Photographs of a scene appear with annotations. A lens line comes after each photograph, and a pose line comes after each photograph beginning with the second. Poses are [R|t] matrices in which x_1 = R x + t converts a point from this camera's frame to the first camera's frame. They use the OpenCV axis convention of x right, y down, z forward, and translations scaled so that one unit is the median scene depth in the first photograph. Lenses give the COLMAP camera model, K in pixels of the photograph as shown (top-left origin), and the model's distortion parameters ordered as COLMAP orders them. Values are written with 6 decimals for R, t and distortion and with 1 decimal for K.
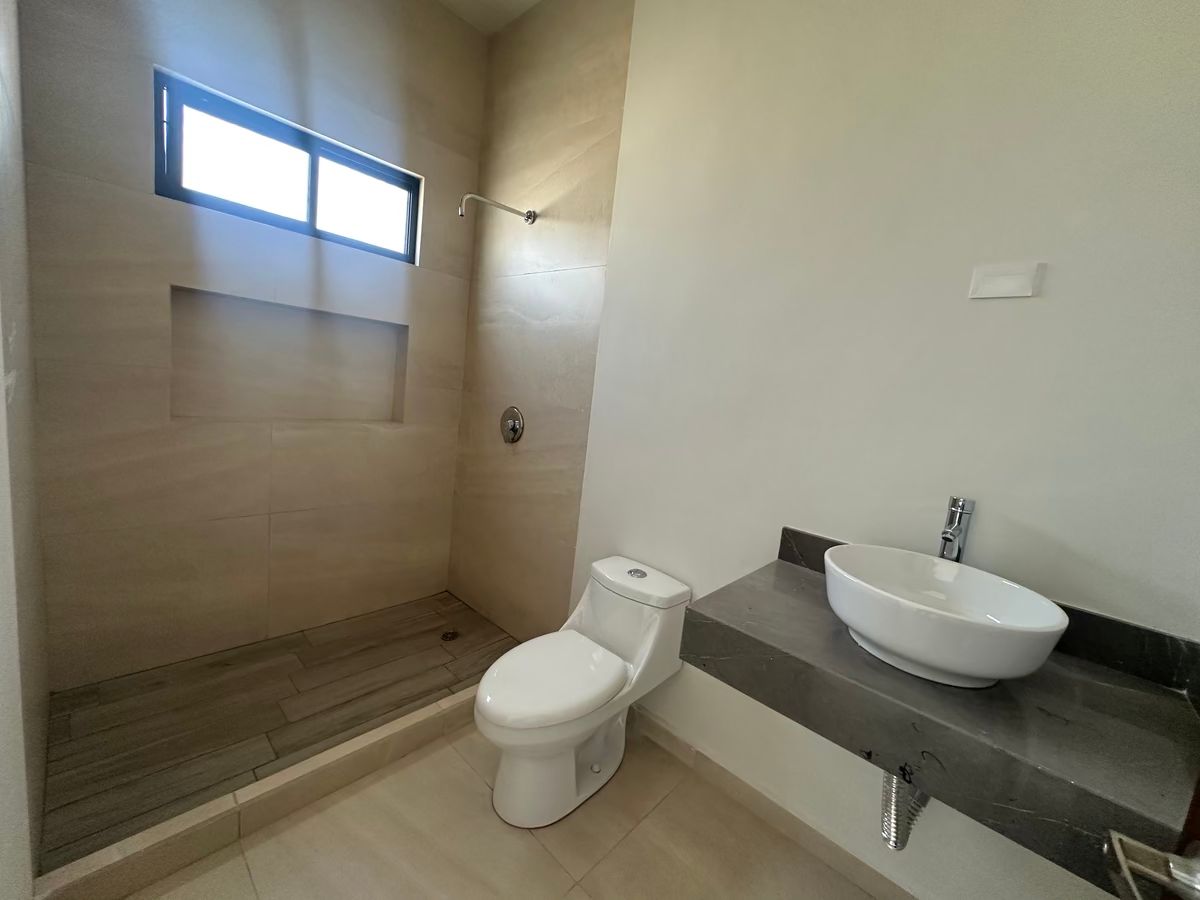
lens RADIAL K [[478.5, 0, 600.0], [0, 478.5, 450.0], [0, 0, 1]] dist [-0.013100, 0.006349]
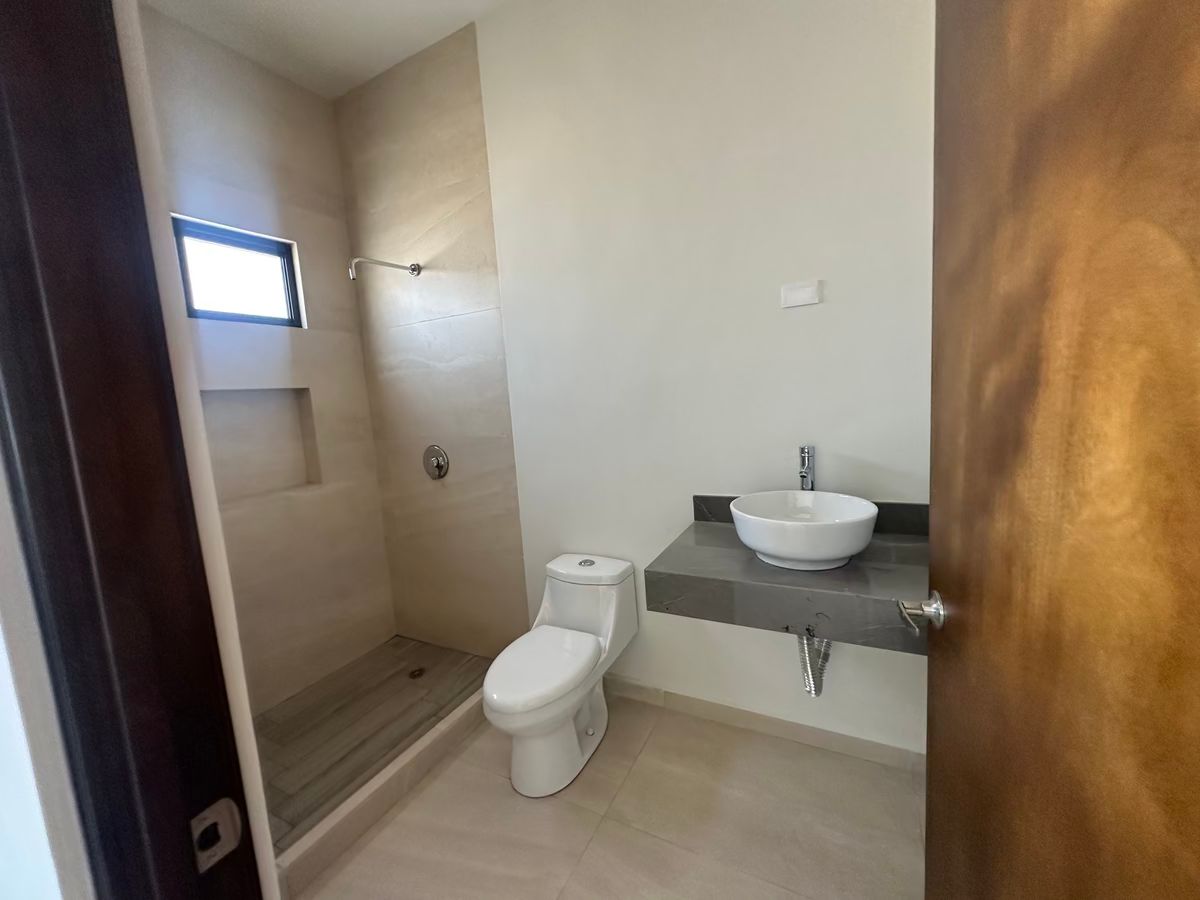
lens RADIAL K [[478.5, 0, 600.0], [0, 478.5, 450.0], [0, 0, 1]] dist [-0.013100, 0.006349]
pose [[0.949758, -0.204812, 0.236667, -0.112616], [0.207604, 0.978122, 0.013343, -0.023704], [-0.234222, 0.036460, 0.971499, -0.164355]]
